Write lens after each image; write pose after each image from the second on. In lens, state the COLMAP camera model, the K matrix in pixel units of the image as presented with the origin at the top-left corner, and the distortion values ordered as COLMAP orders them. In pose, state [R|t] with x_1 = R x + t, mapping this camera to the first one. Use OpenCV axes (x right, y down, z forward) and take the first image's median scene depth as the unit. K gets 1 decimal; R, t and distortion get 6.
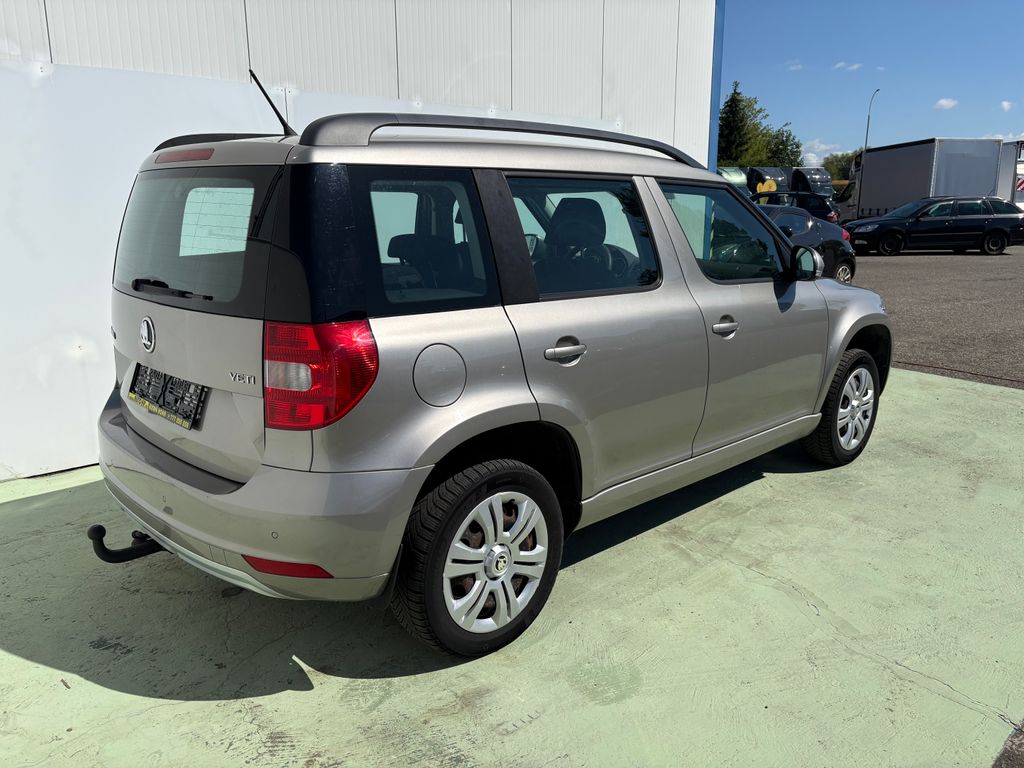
lens RADIAL K [[785.4, 0, 511.0], [0, 785.4, 379.1], [0, 0, 1]] dist [0.056255, 0.000210]
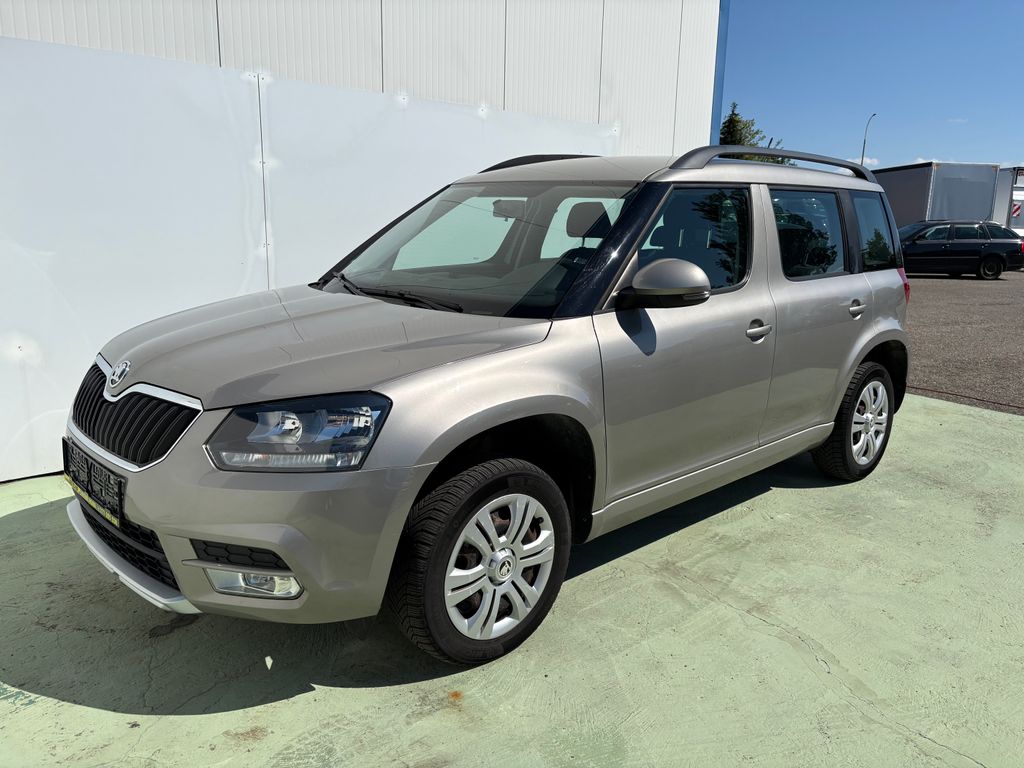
lens RADIAL K [[785.4, 0, 514.6], [0, 785.4, 384.2], [0, 0, 1]] dist [0.056255, 0.000210]
pose [[0.999613, 0.024518, 0.013146, 0.016713], [-0.024380, 0.999646, -0.010616, -0.003275], [-0.013402, 0.010291, 0.999857, 0.100511]]
